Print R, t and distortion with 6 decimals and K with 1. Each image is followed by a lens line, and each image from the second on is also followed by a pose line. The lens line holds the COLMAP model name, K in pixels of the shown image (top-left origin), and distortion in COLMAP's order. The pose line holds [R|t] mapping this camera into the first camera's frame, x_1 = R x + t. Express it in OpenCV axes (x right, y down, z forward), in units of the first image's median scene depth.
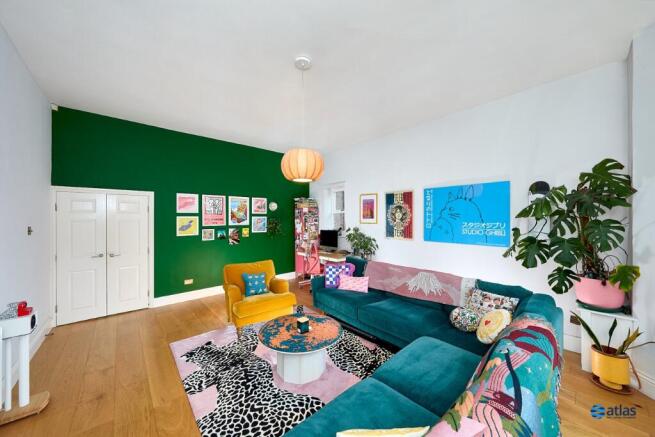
lens RADIAL K [[247.1, 0, 328.3], [0, 247.1, 218.5], [0, 0, 1]] dist [-0.000366, -0.000019]
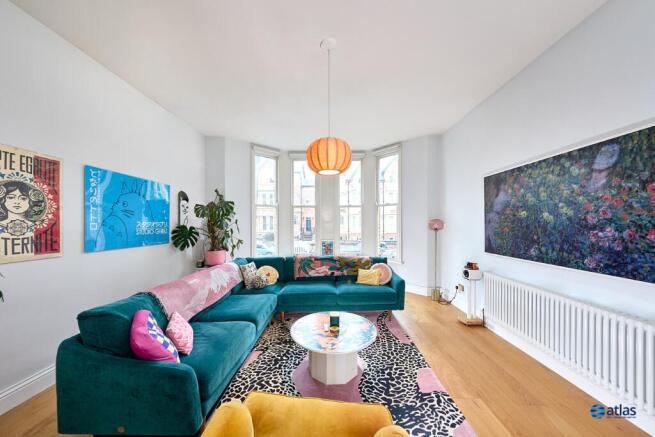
lens RADIAL K [[226.8, 0, 329.3], [0, 226.8, 223.4], [0, 0, 1]] dist [-0.002325, -0.000093]
pose [[-0.762093, 0.004400, 0.647453, -0.444433], [0.002881, 0.999990, -0.003405, 0.026066], [-0.647462, -0.000730, -0.762098, 1.111554]]
